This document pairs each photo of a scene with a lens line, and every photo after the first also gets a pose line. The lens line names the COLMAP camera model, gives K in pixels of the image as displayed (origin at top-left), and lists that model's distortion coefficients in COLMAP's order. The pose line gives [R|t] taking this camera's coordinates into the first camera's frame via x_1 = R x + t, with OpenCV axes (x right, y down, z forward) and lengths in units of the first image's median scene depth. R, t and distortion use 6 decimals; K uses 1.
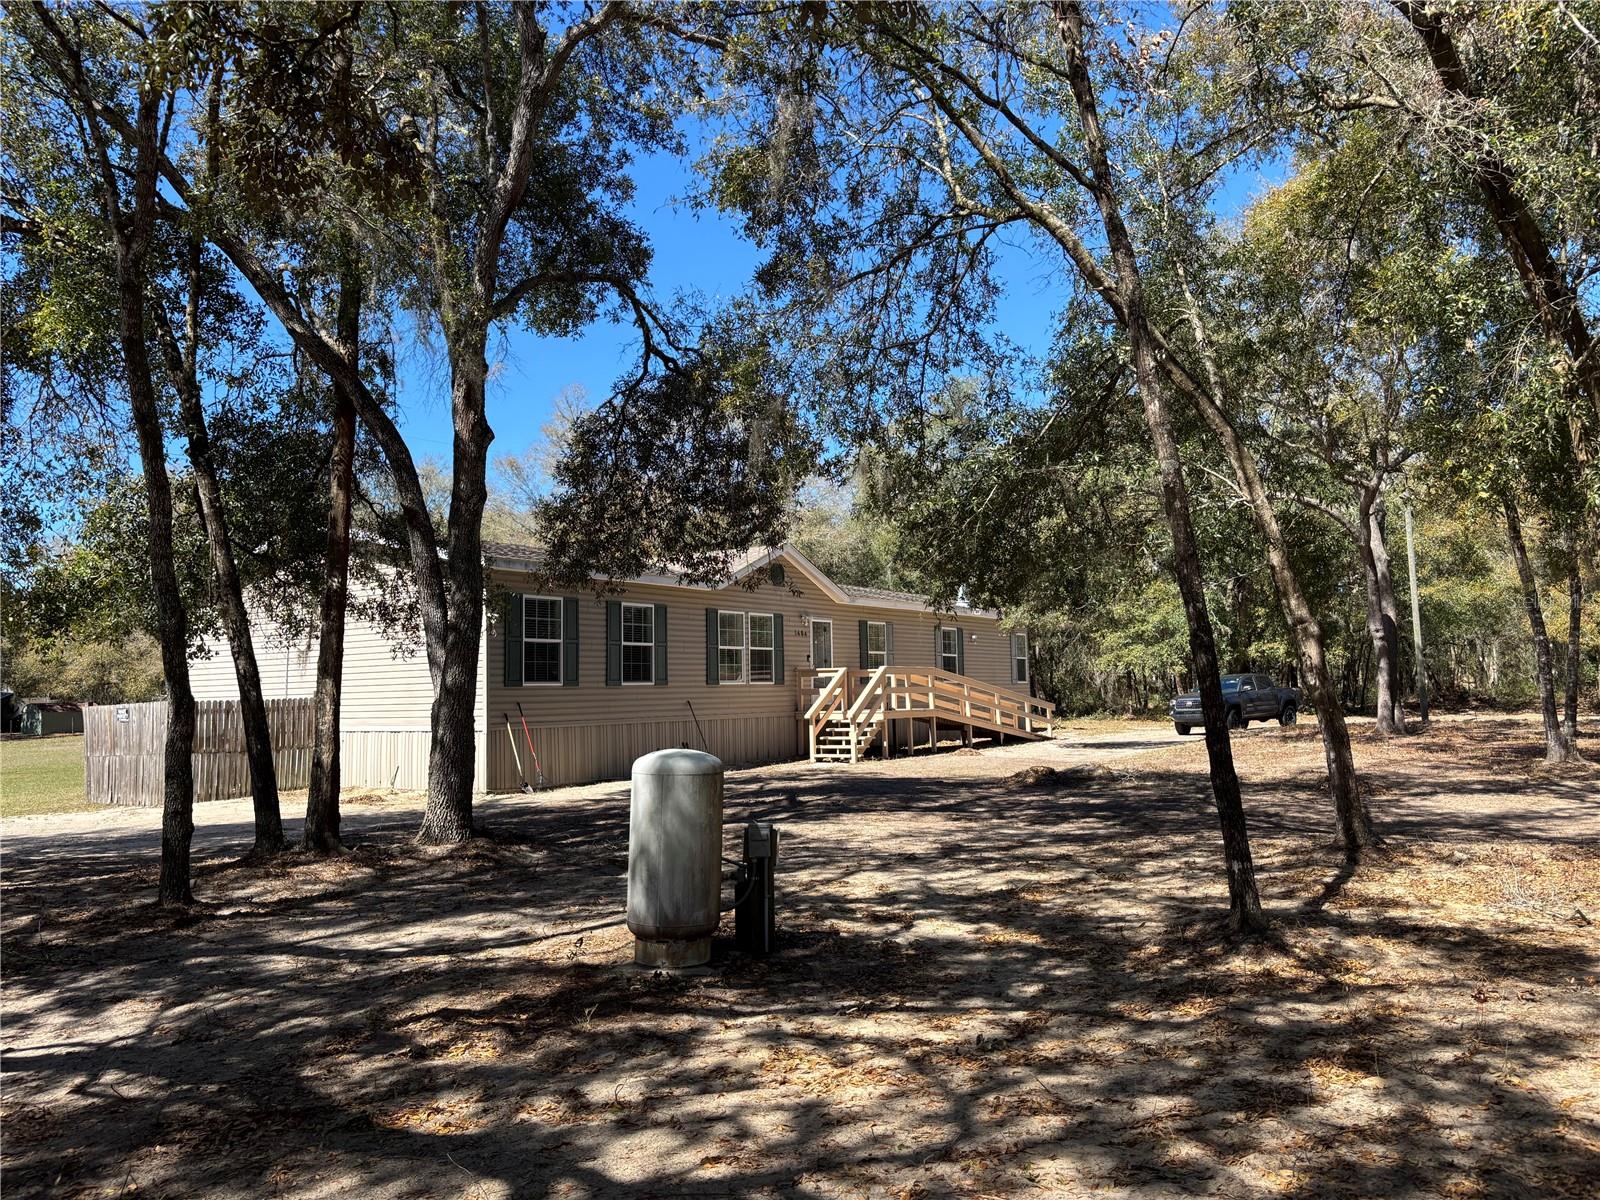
lens RADIAL K [[1209.9, 0, 811.7], [0, 1209.9, 589.6], [0, 0, 1]] dist [0.067407, -0.071632]
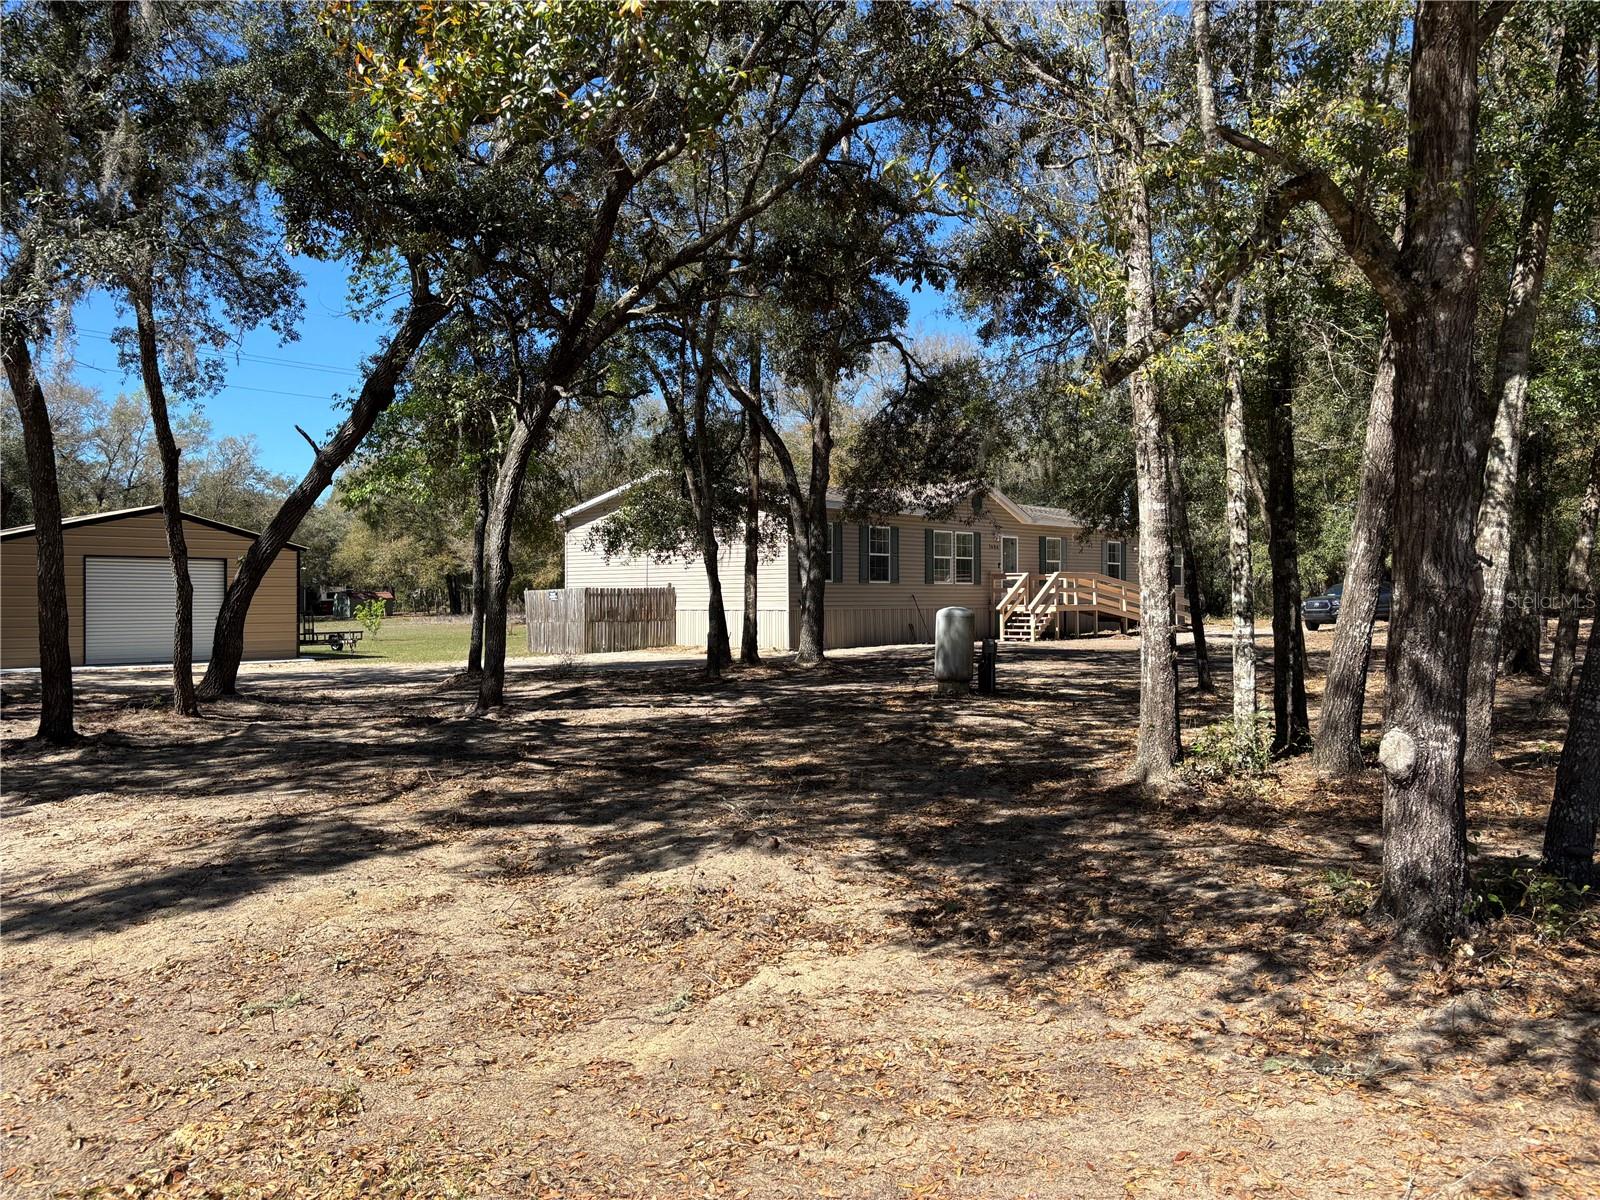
lens RADIAL K [[1197.9, 0, 775.1], [0, 1197.9, 598.1], [0, 0, 1]] dist [0.074938, 0.000732]
pose [[0.983929, 0.016339, -0.177810, -0.024029], [-0.000803, 0.996200, 0.087094, -0.054593], [0.178557, -0.085551, 0.980203, -0.838857]]
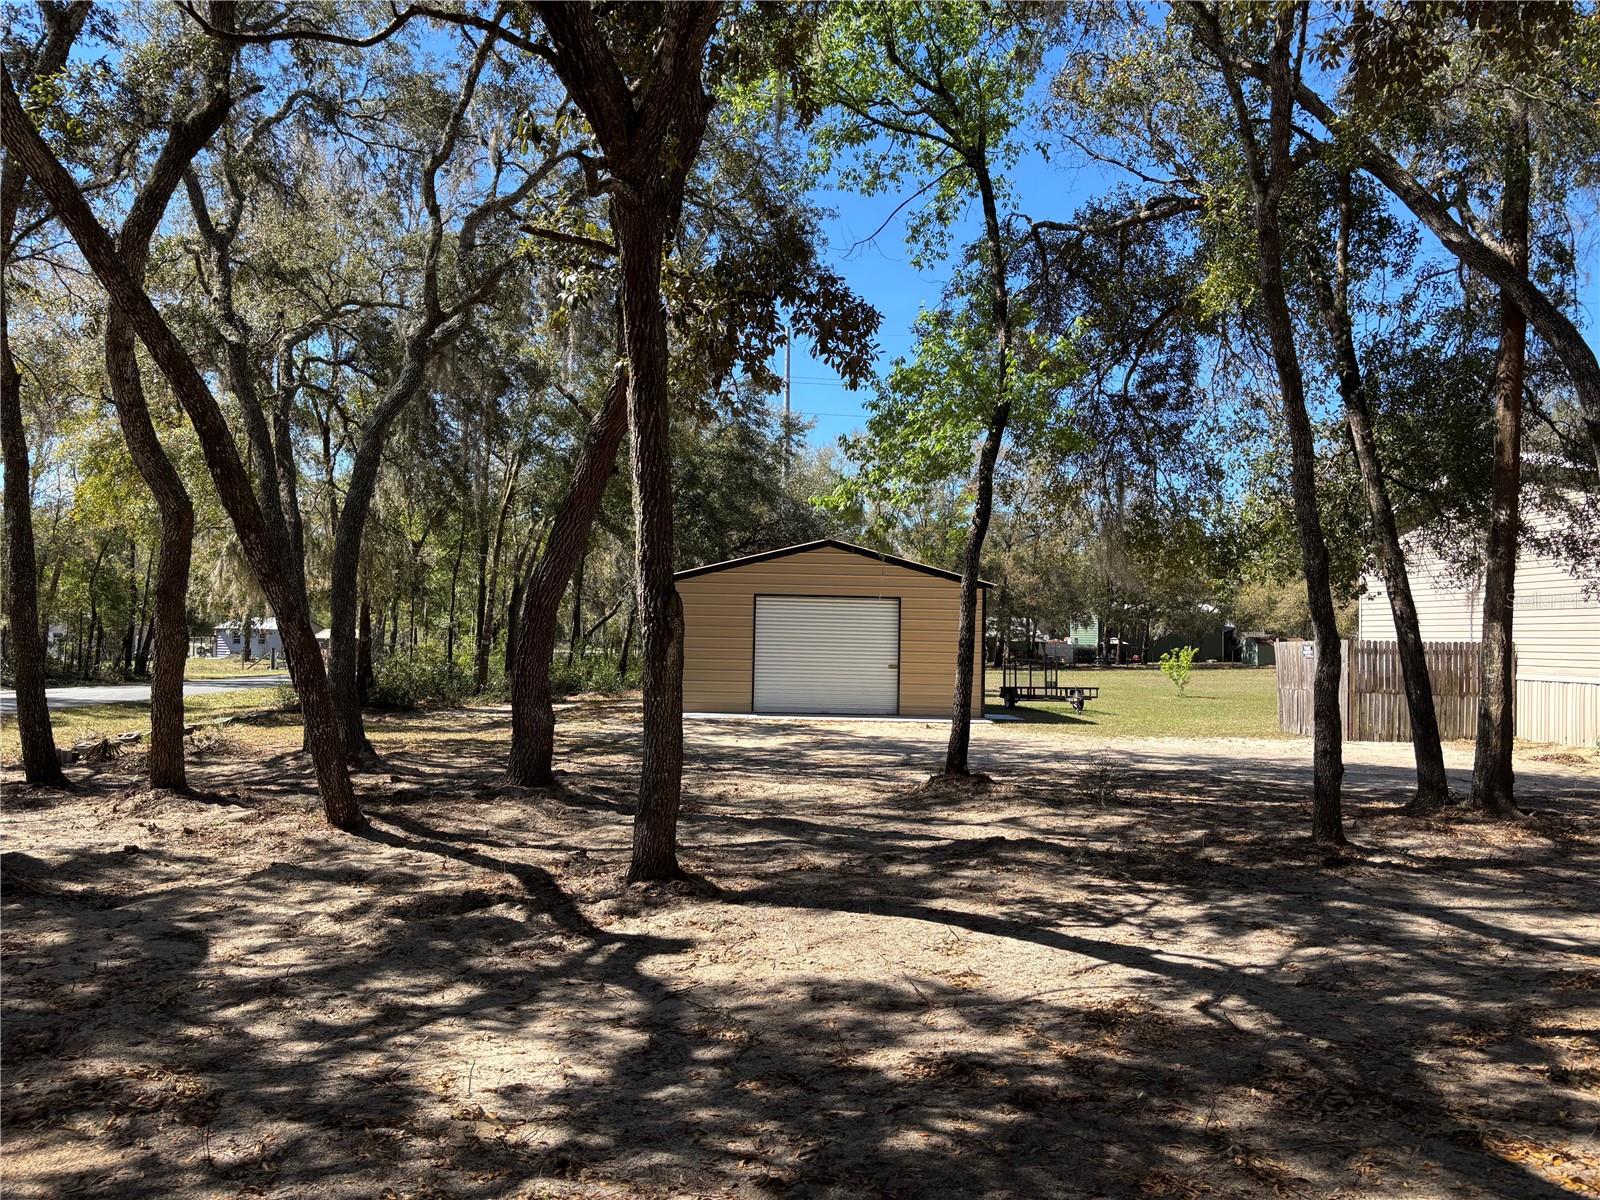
lens RADIAL K [[1209.9, 0, 811.7], [0, 1209.9, 589.6], [0, 0, 1]] dist [0.067407, -0.071632]
pose [[0.609399, 0.000990, -0.792863, 0.013947], [0.038165, 0.998803, 0.030581, 0.001986], [0.791944, -0.048896, 0.608632, 0.050379]]
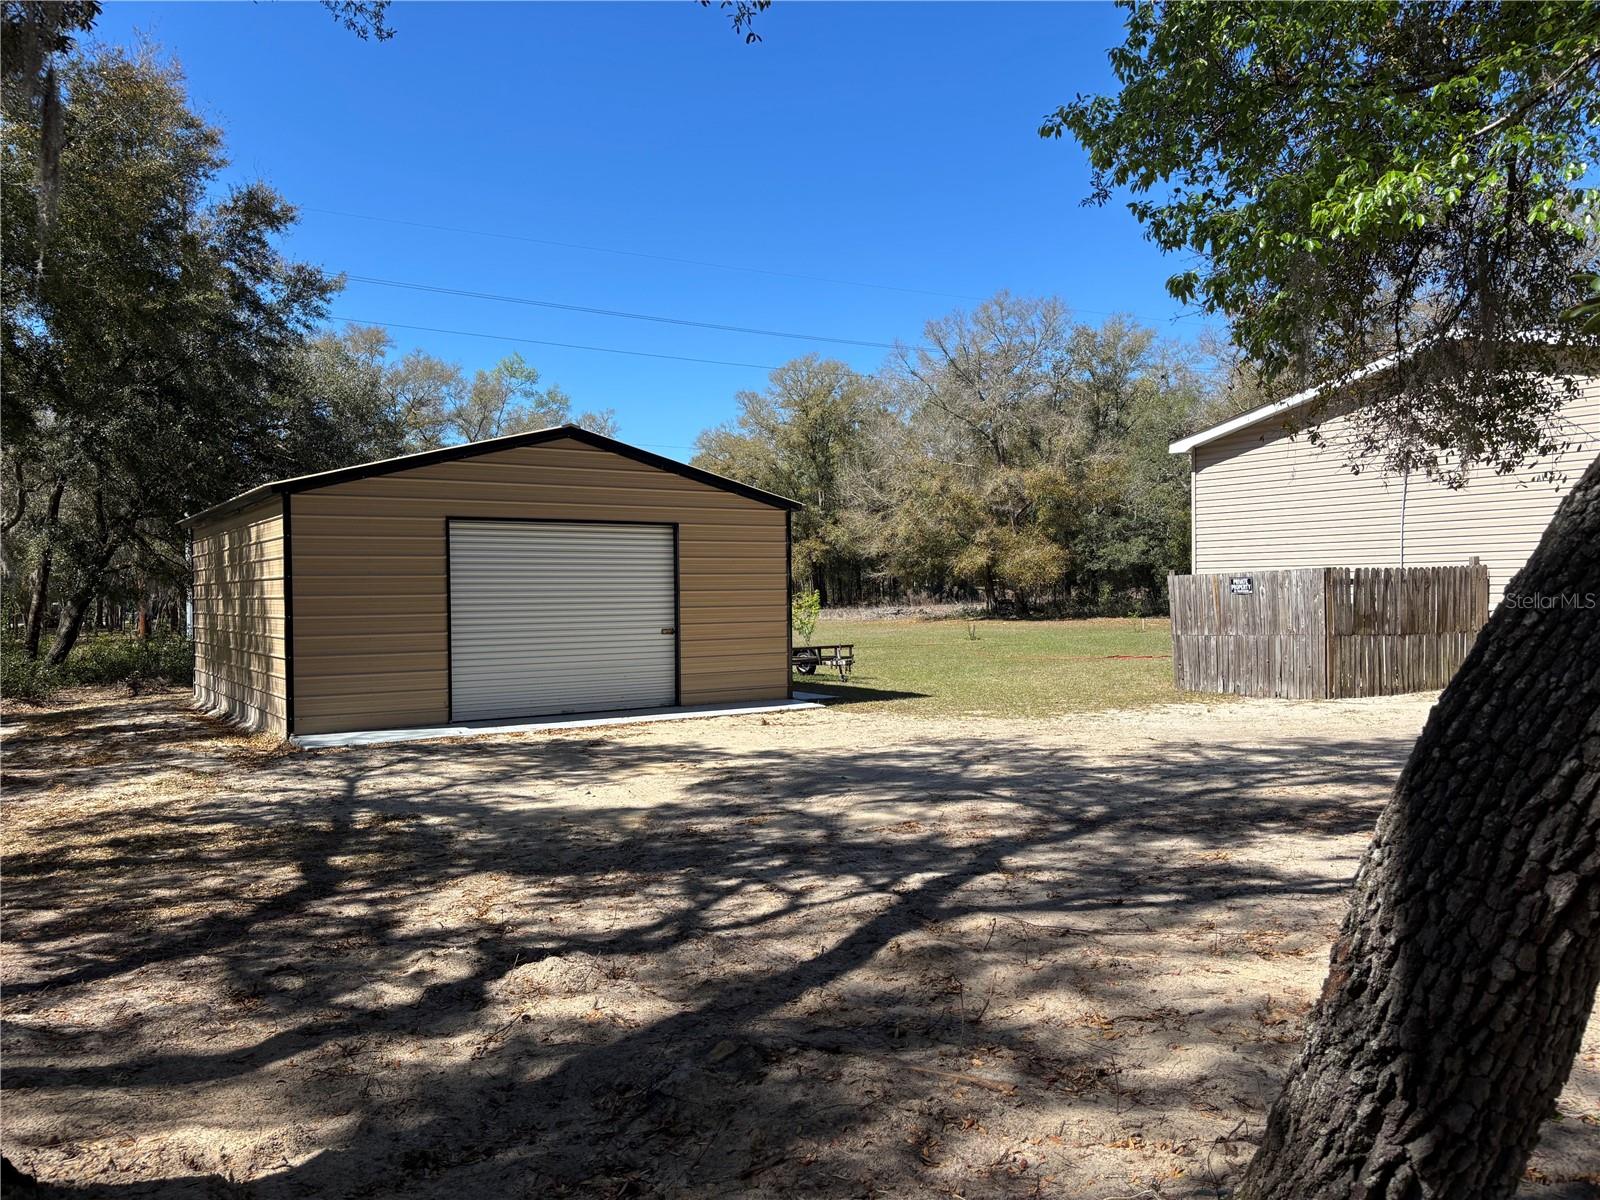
lens RADIAL K [[1189.4, 0, 800.0], [0, 1189.4, 600.0], [0, 0, 1]] dist [0.289653, -0.616132]
pose [[0.917115, 0.011457, -0.398459, -0.963985], [0.029032, 0.995013, 0.095431, 0.050686], [0.397565, -0.099089, 0.912208, 0.291839]]
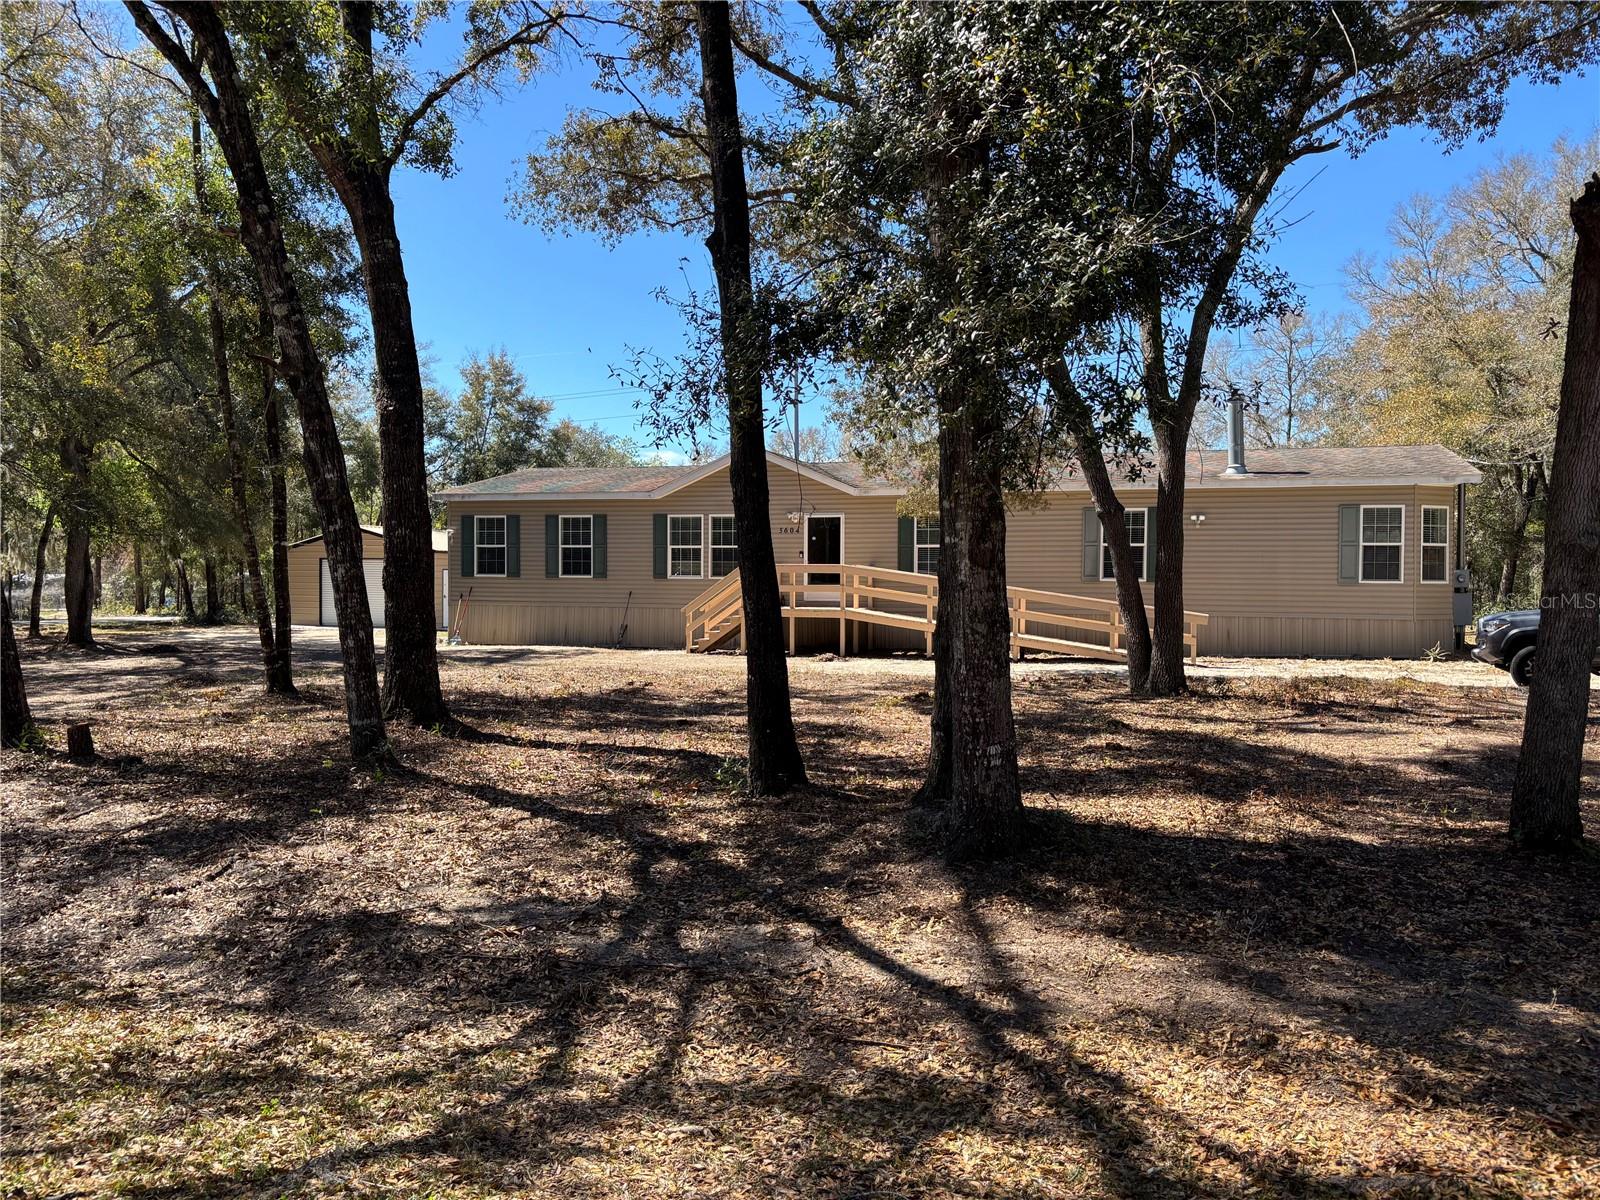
lens RADIAL K [[1189.4, 0, 800.0], [0, 1189.4, 600.0], [0, 0, 1]] dist [0.289653, -0.616132]
pose [[0.255293, 0.036934, -0.966158, 2.363917], [0.067553, 0.996147, 0.055930, 0.094107], [0.964501, -0.079545, 0.251815, 1.824048]]
